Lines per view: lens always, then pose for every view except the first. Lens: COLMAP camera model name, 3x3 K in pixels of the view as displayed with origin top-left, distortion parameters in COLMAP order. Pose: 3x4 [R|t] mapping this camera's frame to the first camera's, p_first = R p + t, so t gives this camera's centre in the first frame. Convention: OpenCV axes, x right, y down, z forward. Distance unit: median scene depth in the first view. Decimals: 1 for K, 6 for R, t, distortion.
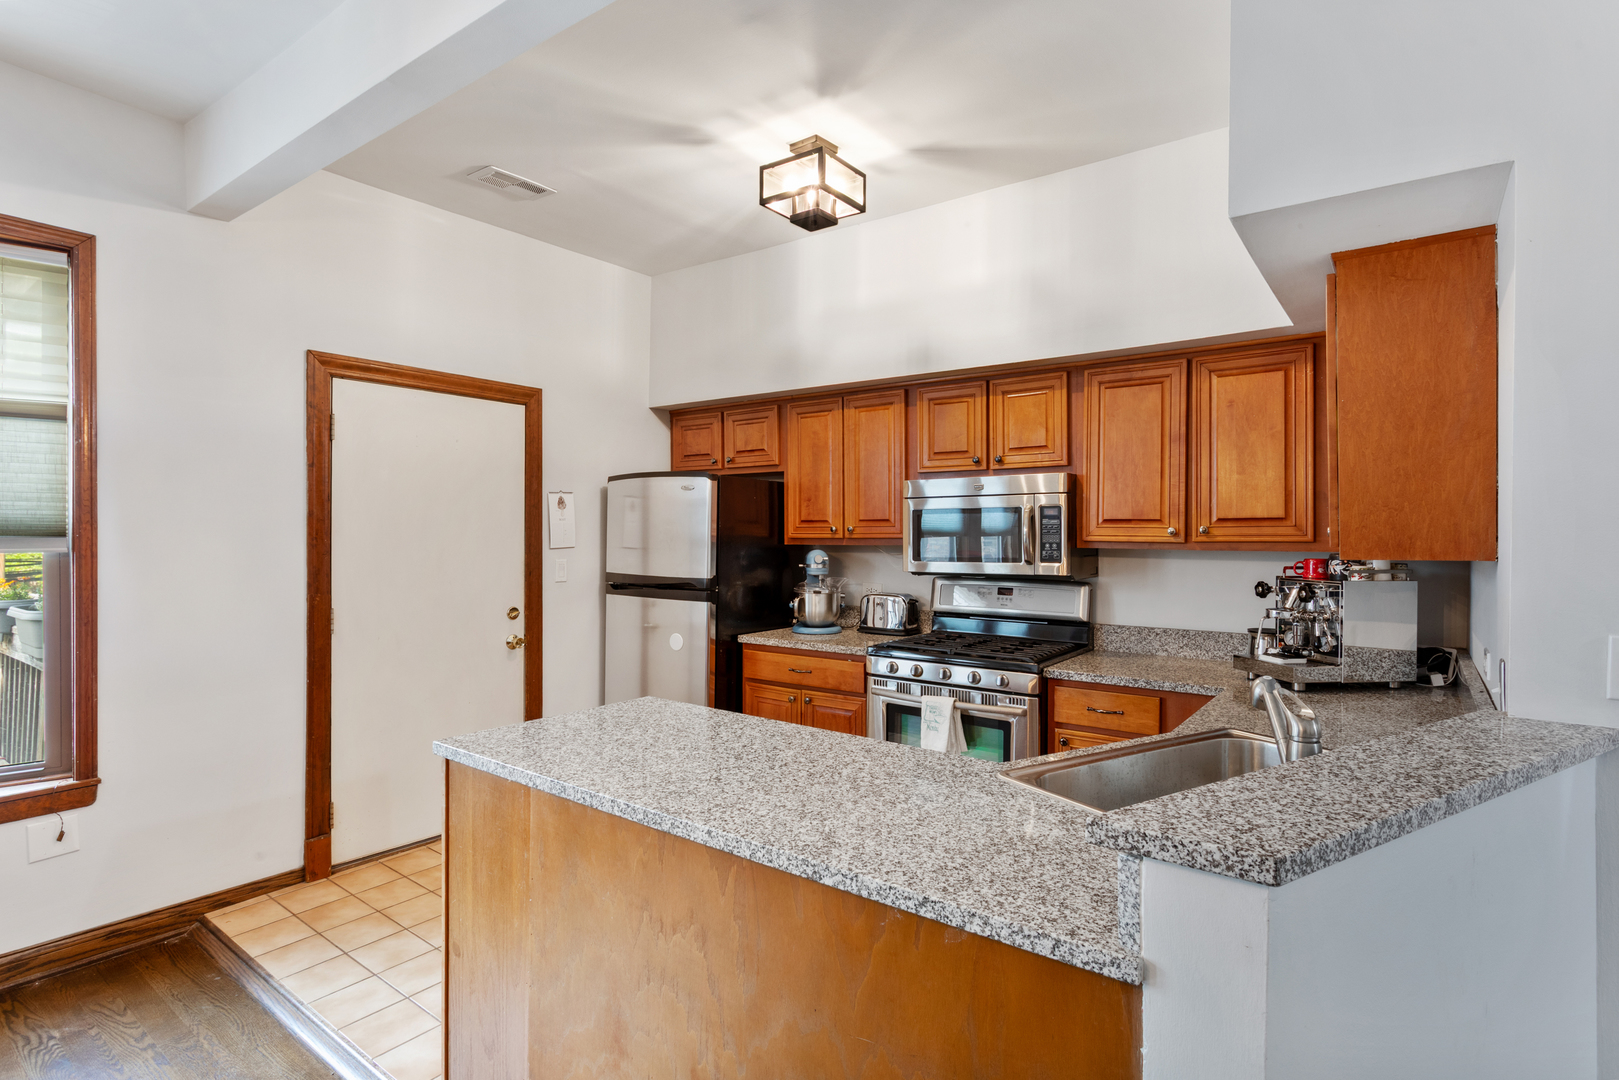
lens RADIAL K [[802.2, 0, 808.1], [0, 802.2, 535.1], [0, 0, 1]] dist [-0.005162, 0.000474]
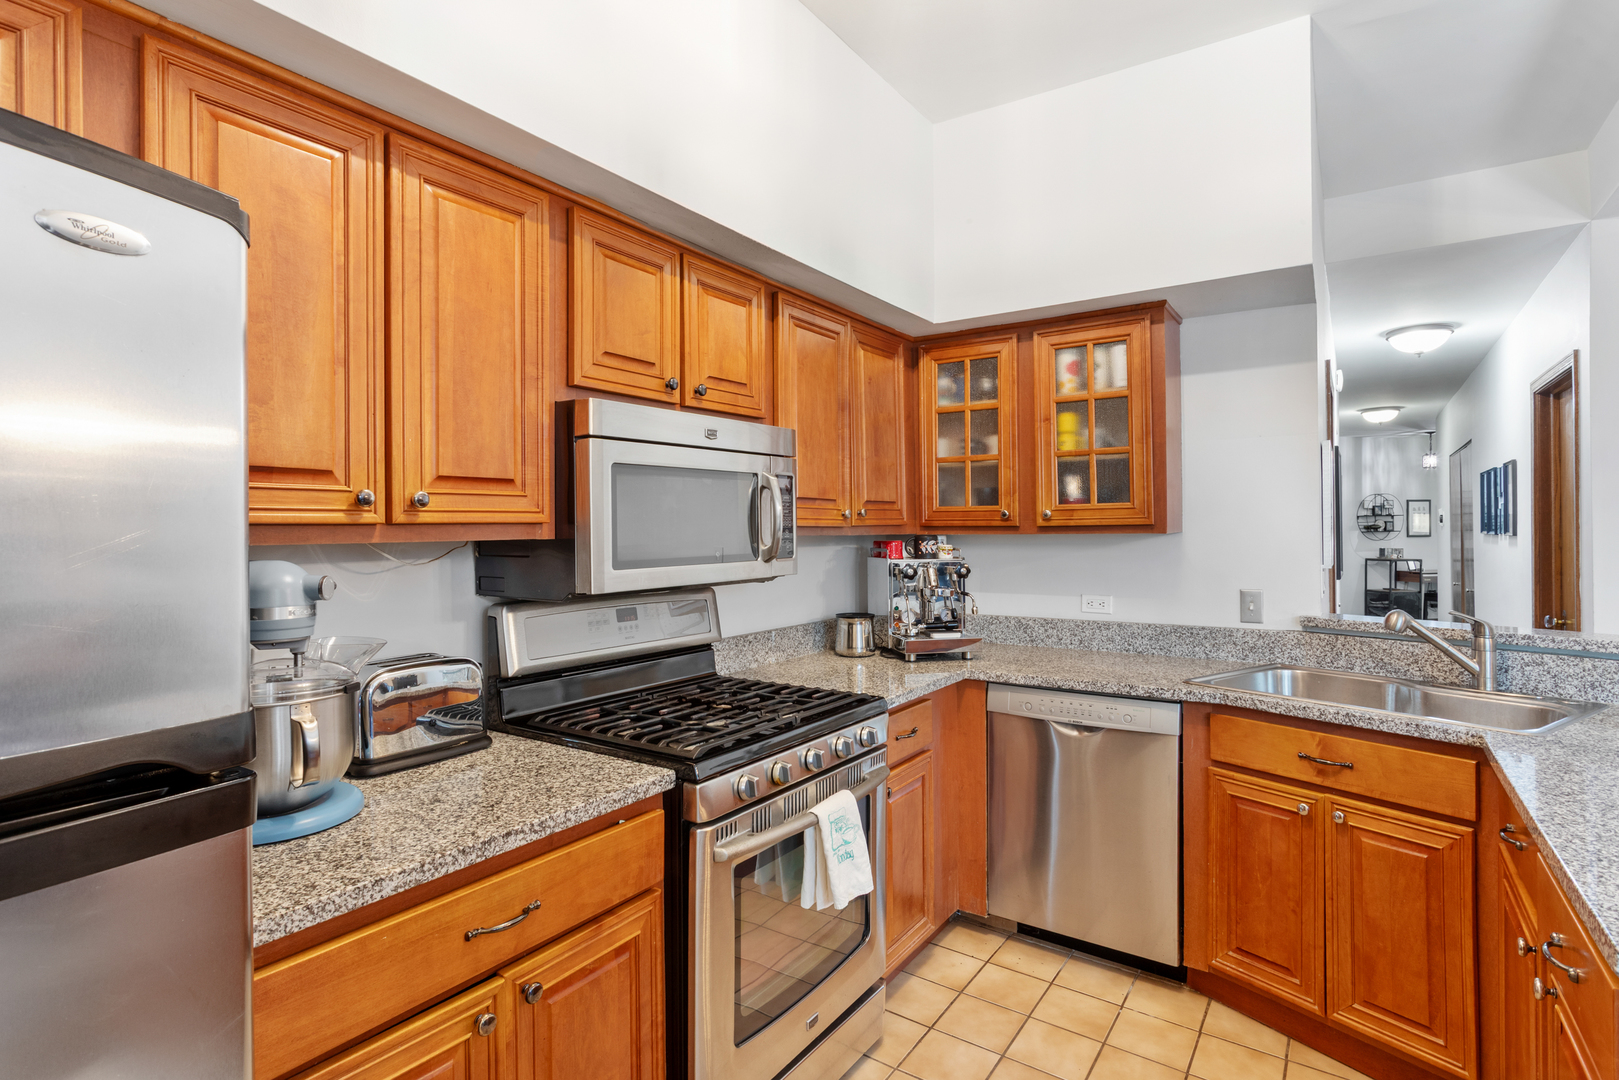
lens RADIAL K [[802.2, 0, 806.5], [0, 802.2, 528.8], [0, 0, 1]] dist [-0.005162, 0.000474]
pose [[-0.026482, -0.000499, 0.999649, -0.346514], [0.010310, 0.999947, 0.000772, 0.008552], [-0.999596, 0.010326, -0.026475, 0.897673]]
